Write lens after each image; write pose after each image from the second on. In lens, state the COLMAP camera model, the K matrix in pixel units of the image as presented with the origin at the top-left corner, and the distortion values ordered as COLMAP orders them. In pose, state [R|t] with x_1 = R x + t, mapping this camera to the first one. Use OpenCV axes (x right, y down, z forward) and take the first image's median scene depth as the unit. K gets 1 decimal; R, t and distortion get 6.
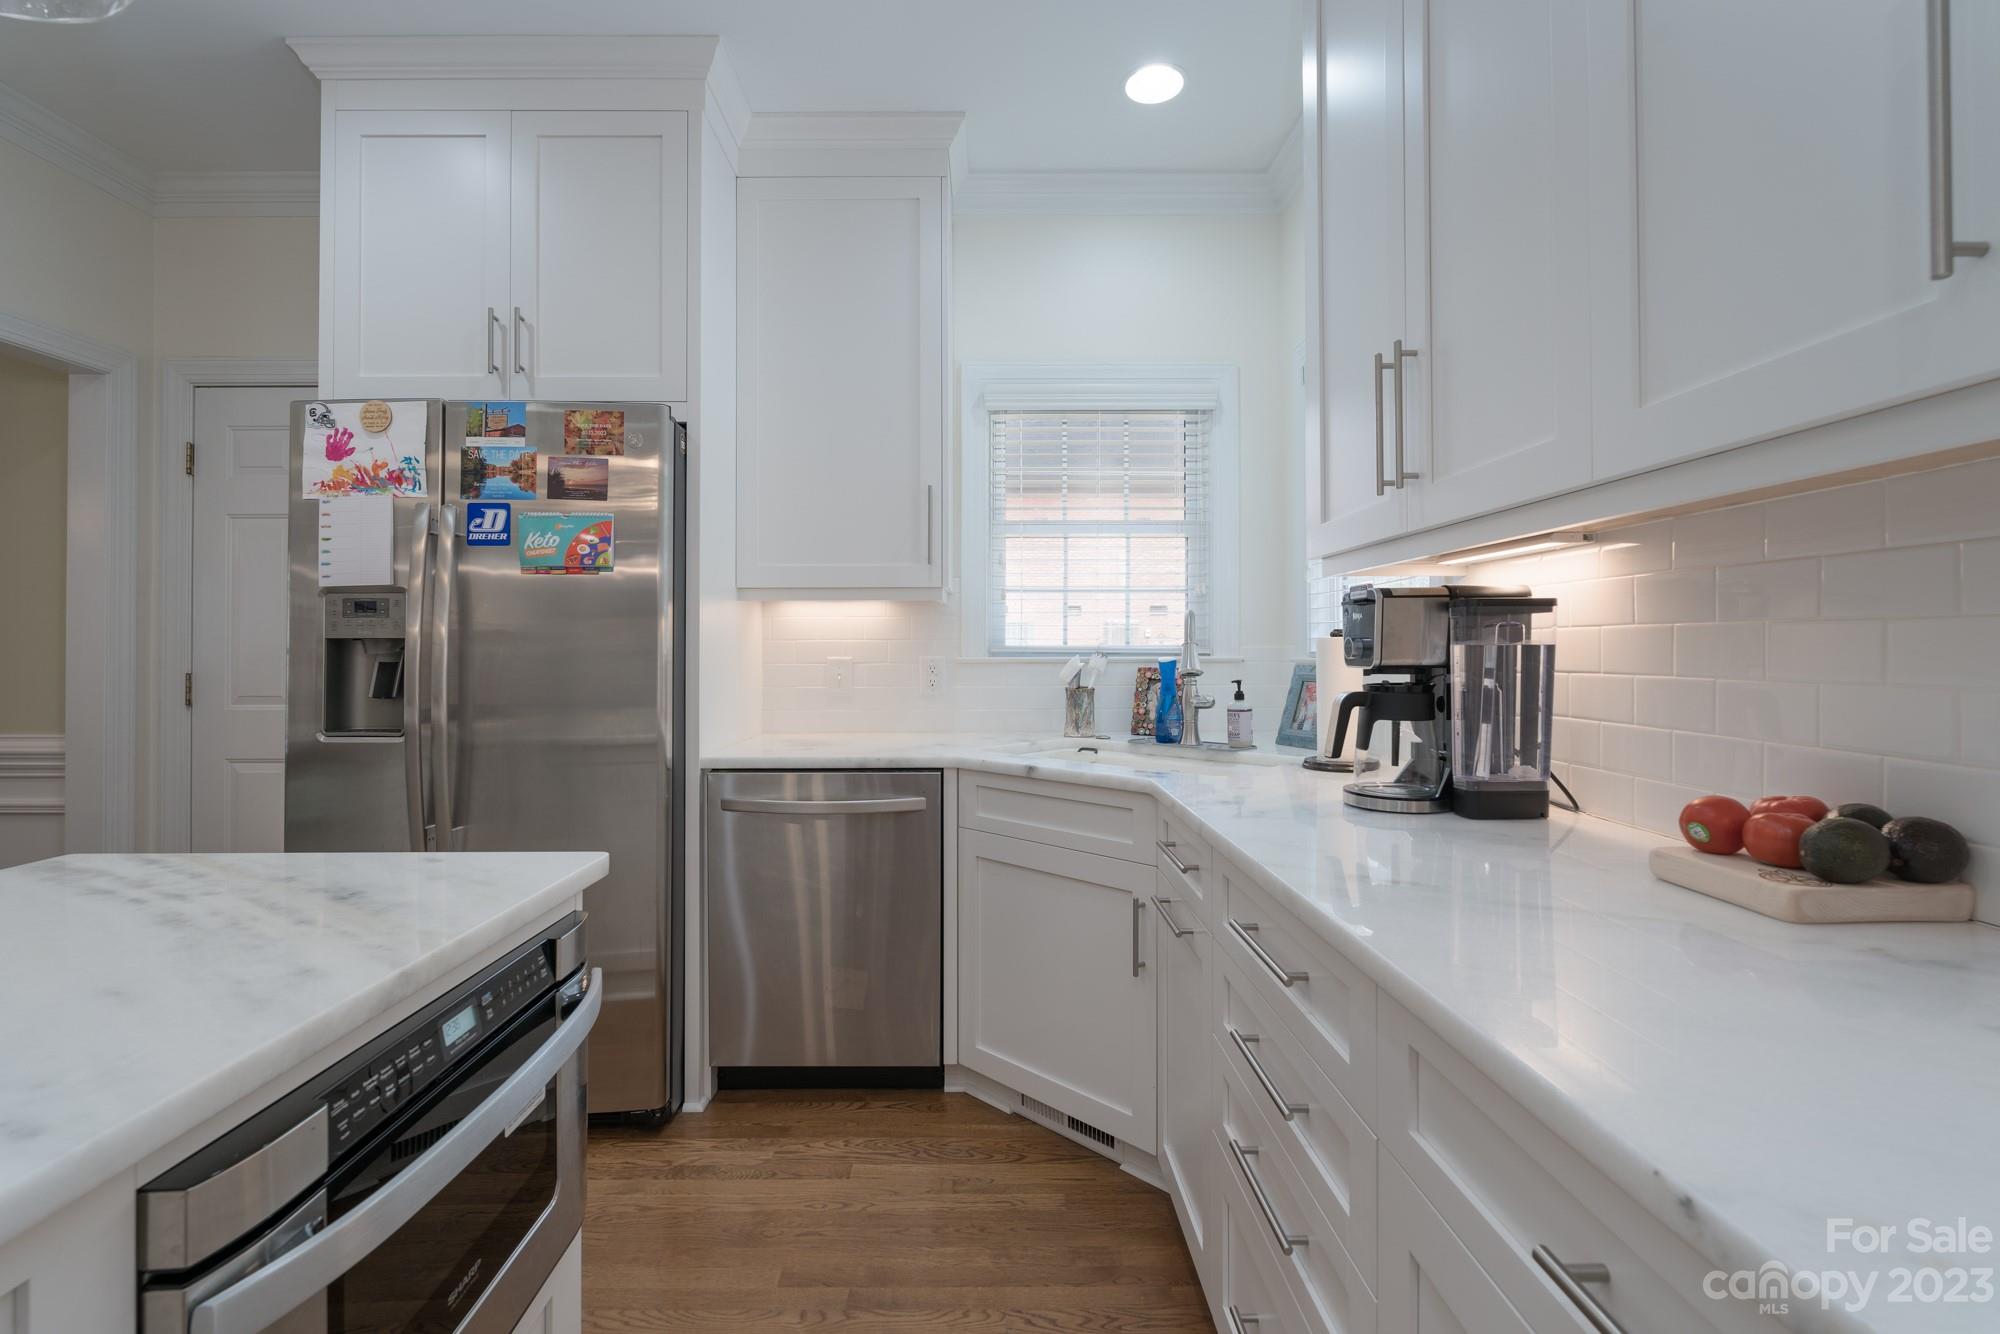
lens RADIAL K [[900.3, 0, 994.7], [0, 900.3, 653.7], [0, 0, 1]] dist [-0.004201, -0.000414]
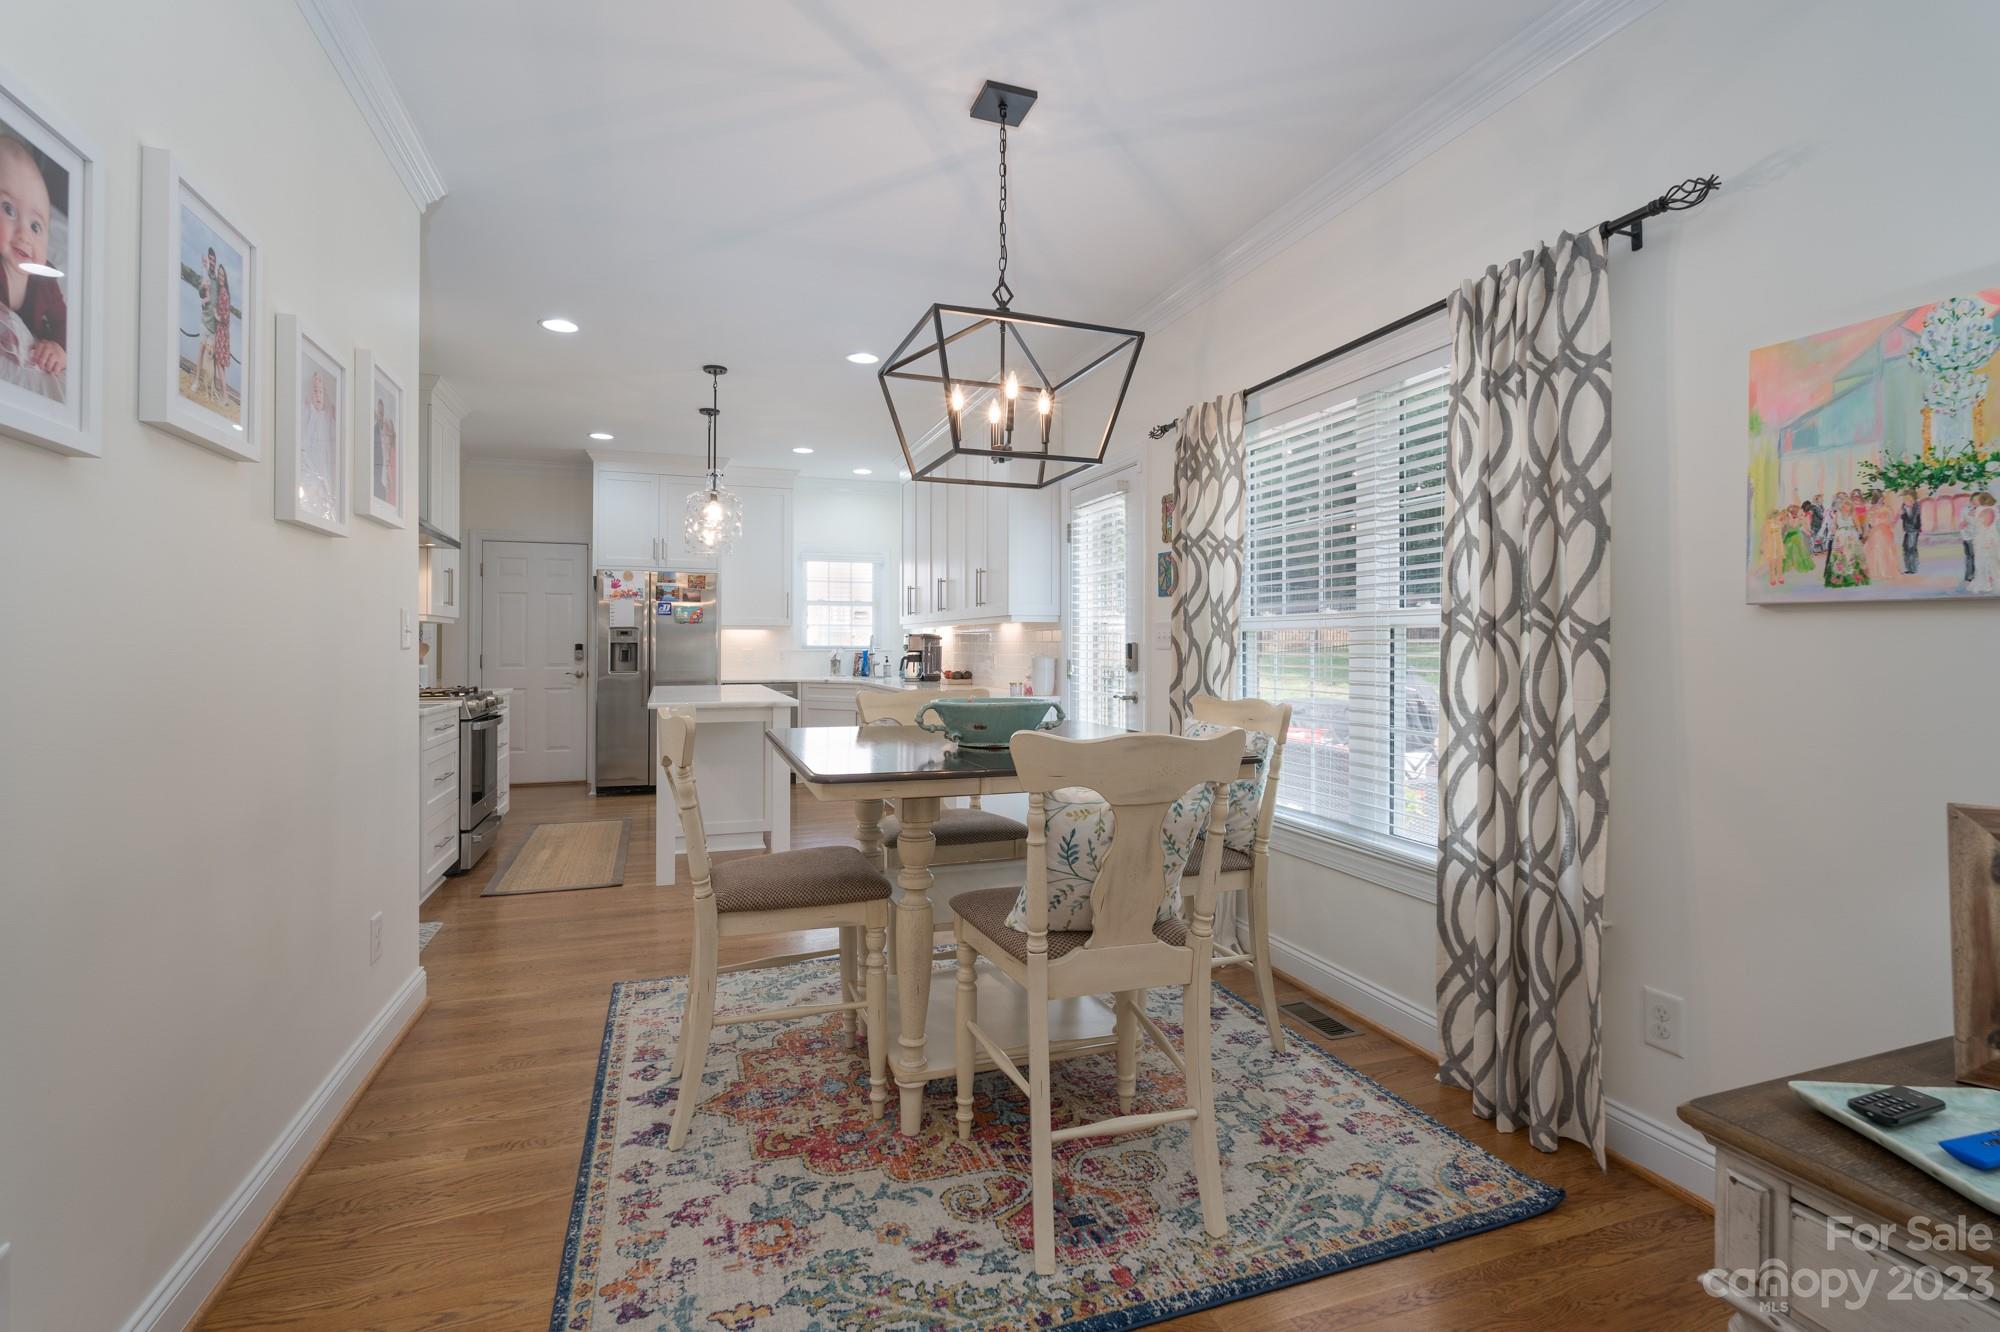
lens RADIAL K [[900.3, 0, 990.2], [0, 900.3, 637.1], [0, 0, 1]] dist [-0.004201, -0.000414]
pose [[0.947180, 0.007018, 0.320627, -0.485134], [-0.002857, 0.999906, -0.013447, 0.003117], [-0.320691, 0.011820, 0.947110, -2.551977]]
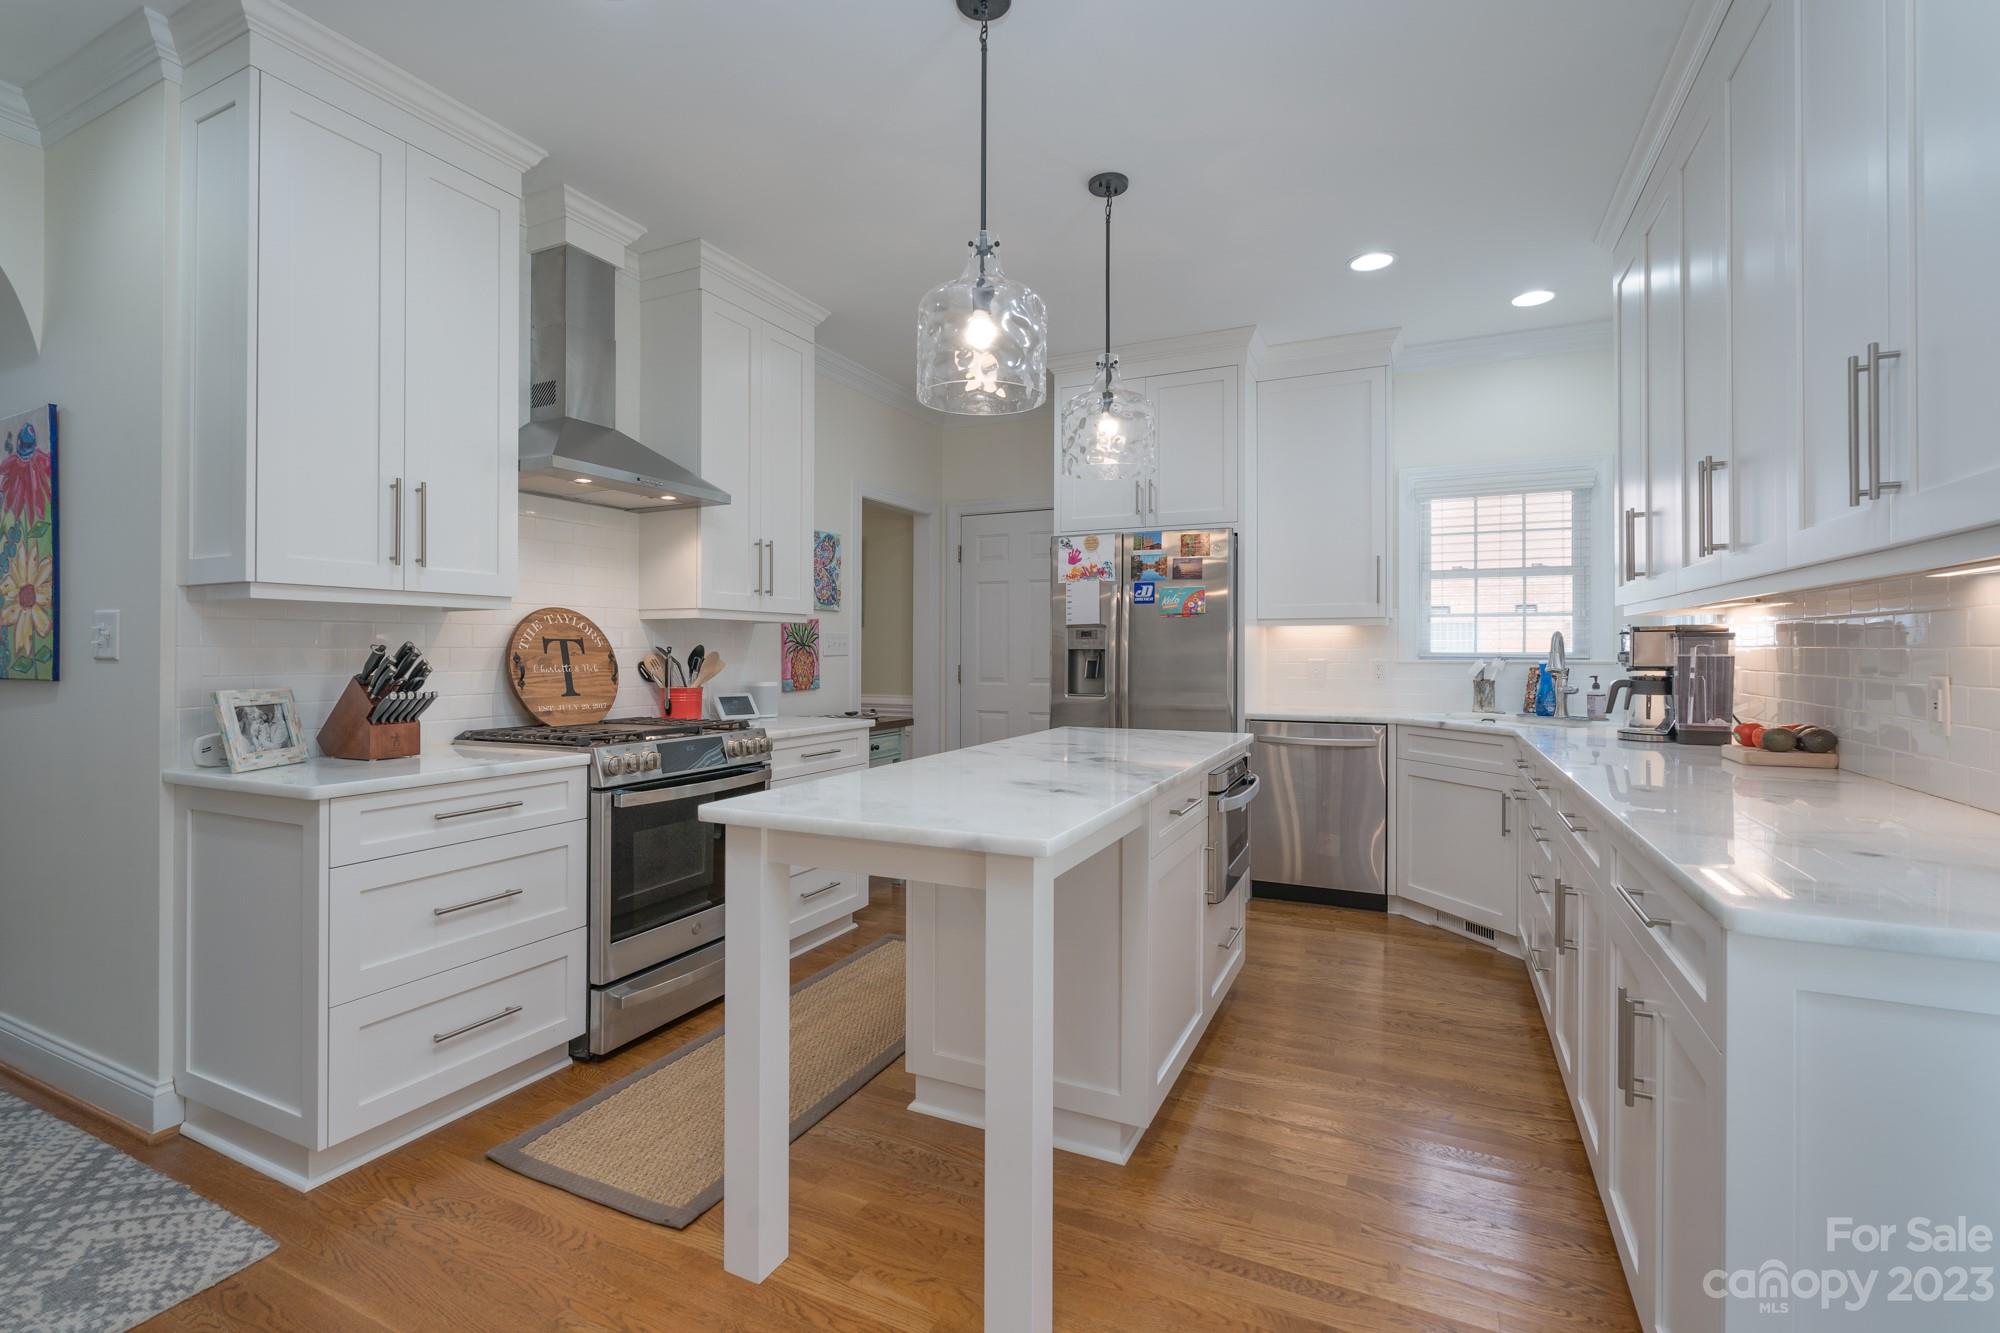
lens RADIAL K [[900.3, 0, 990.6], [0, 900.3, 648.8], [0, 0, 1]] dist [-0.004201, -0.000414]
pose [[0.896502, 0.001207, -0.443038, 0.026852], [-0.002931, 0.999991, -0.003207, -0.010440], [0.443030, 0.004174, 0.896497, -0.969938]]
